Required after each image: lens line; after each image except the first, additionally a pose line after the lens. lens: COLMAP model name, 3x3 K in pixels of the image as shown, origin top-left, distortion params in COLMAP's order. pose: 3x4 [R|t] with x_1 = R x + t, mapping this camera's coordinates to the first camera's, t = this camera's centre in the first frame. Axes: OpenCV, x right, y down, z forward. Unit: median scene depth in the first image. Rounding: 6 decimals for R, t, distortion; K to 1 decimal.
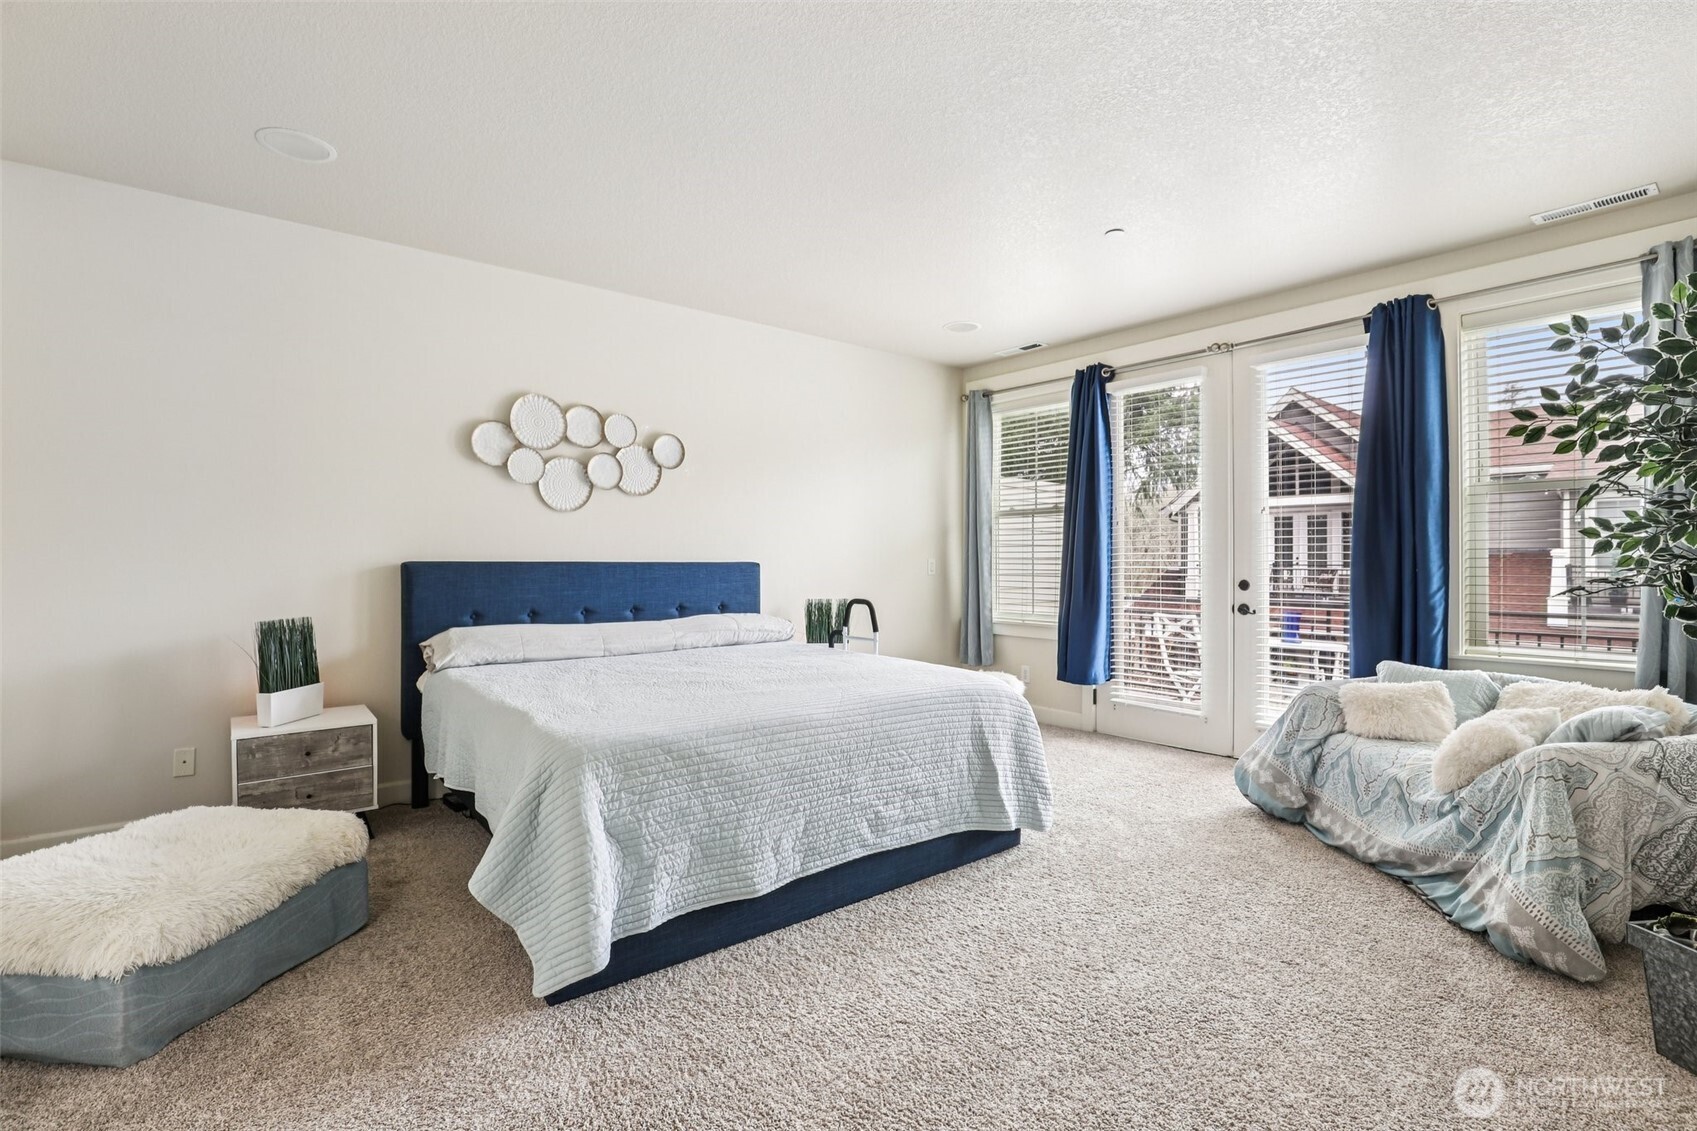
lens RADIAL K [[779.4, 0, 835.9], [0, 779.4, 560.4], [0, 0, 1]] dist [-0.032135, 0.006389]
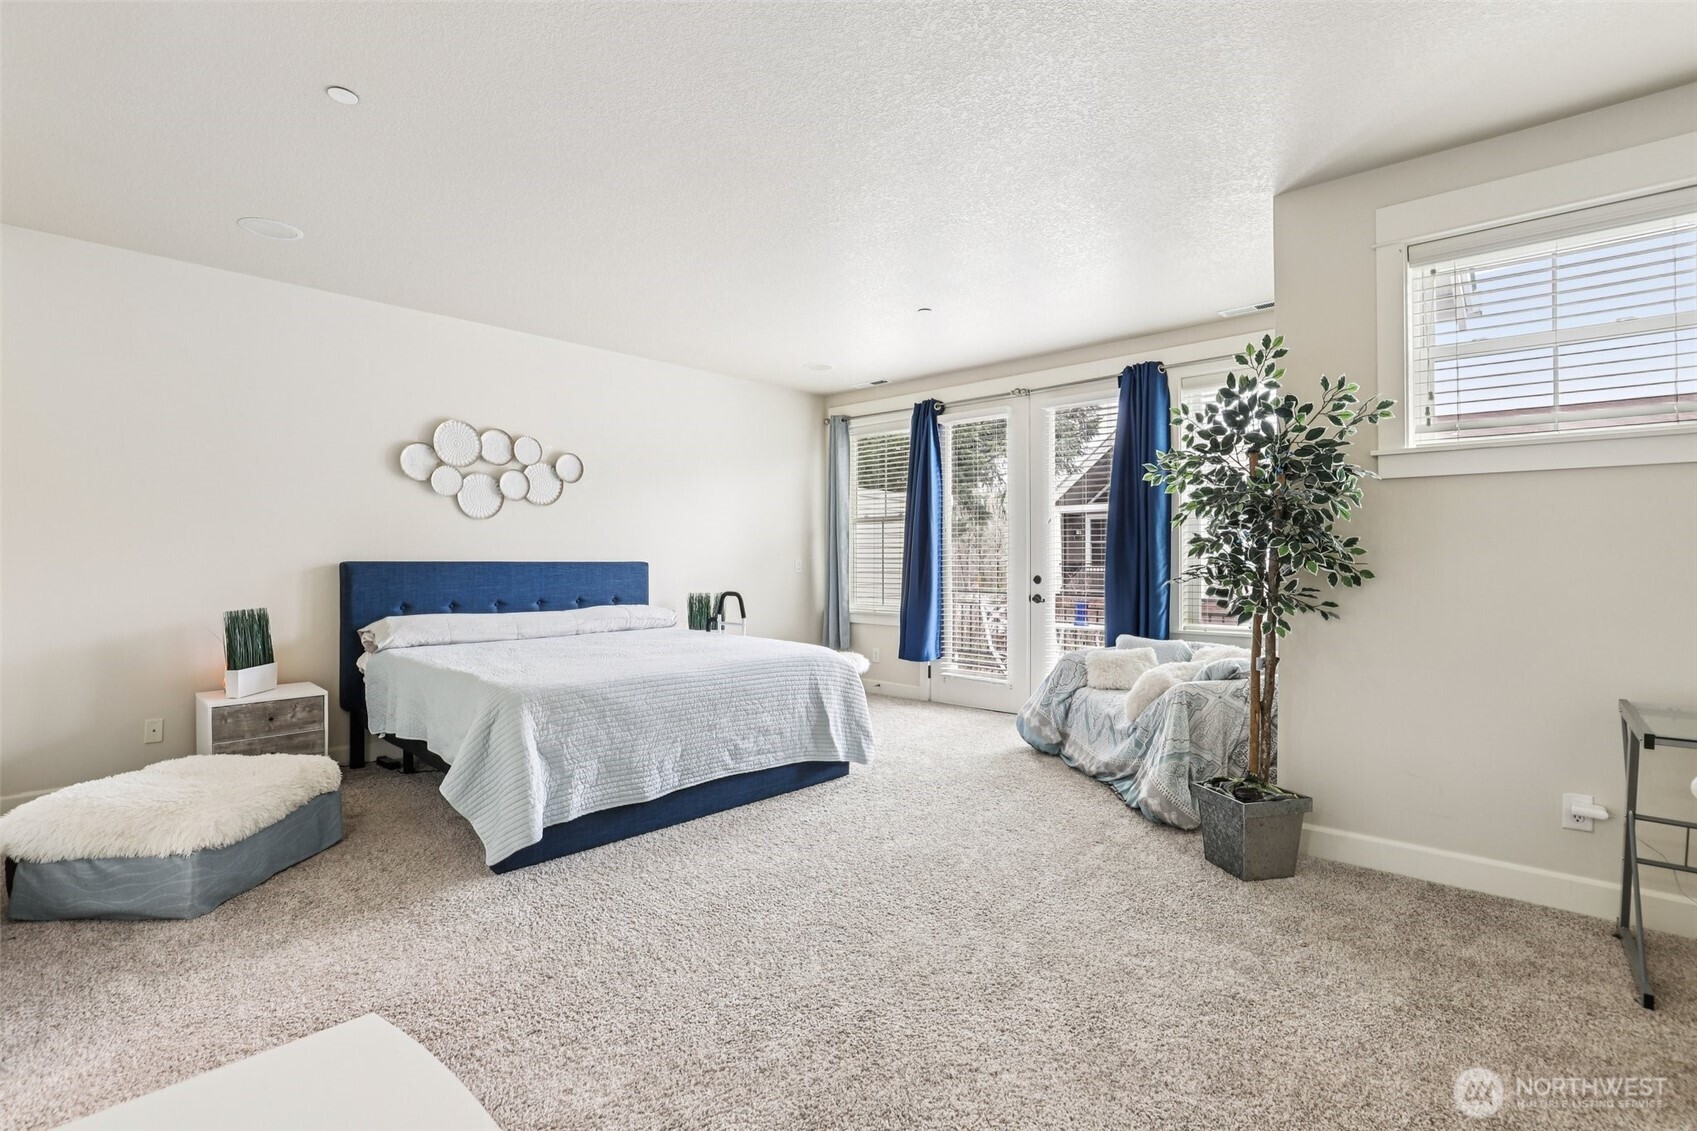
lens RADIAL K [[785.5, 0, 837.3], [0, 785.5, 560.2], [0, 0, 1]] dist [-0.026507, -0.000168]
pose [[0.990401, -0.000364, 0.138226, 0.033430], [0.000258, 1.000000, 0.000784, -0.001389], [-0.138227, -0.000741, 0.990400, -0.334243]]
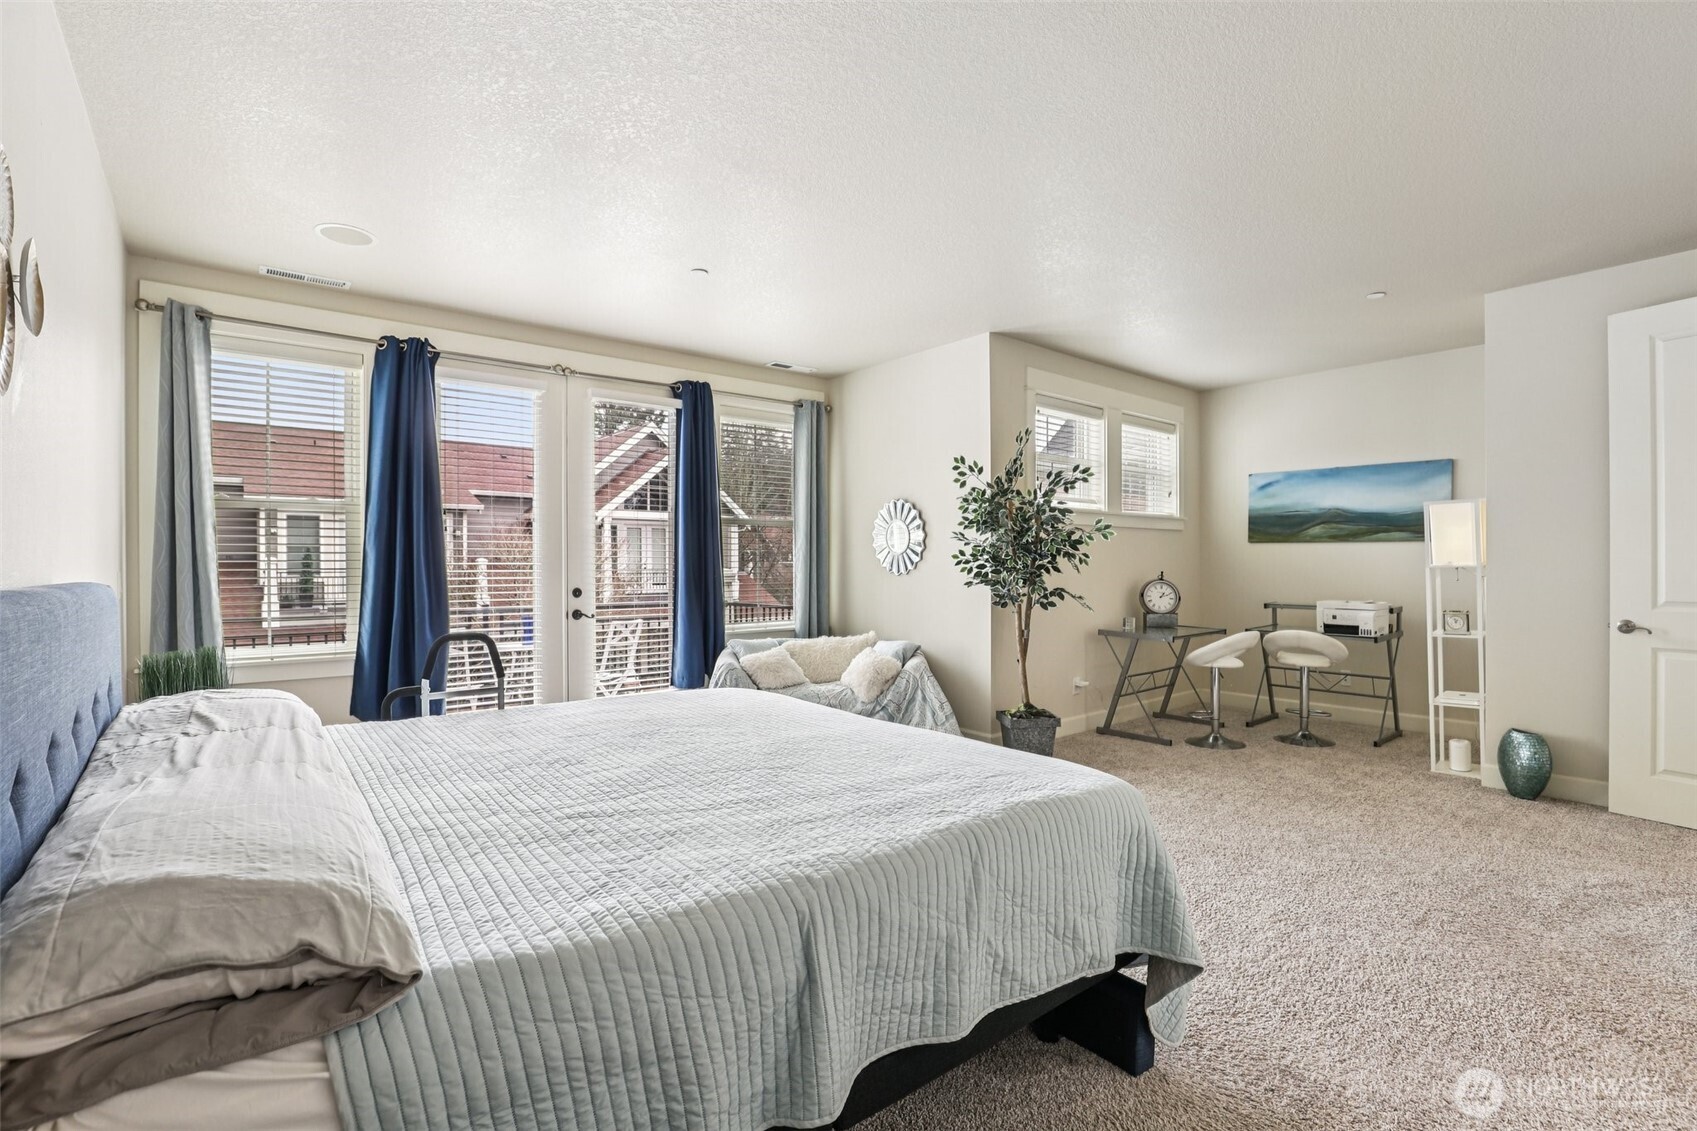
lens RADIAL K [[757.4, 0, 838.6], [0, 757.4, 565.6], [0, 0, 1]] dist [-0.016417, -0.000097]
pose [[0.019415, -0.002356, 0.999809, -0.775072], [0.008051, 0.999965, 0.002200, -0.008124], [-0.999779, 0.008007, 0.019433, 0.869891]]
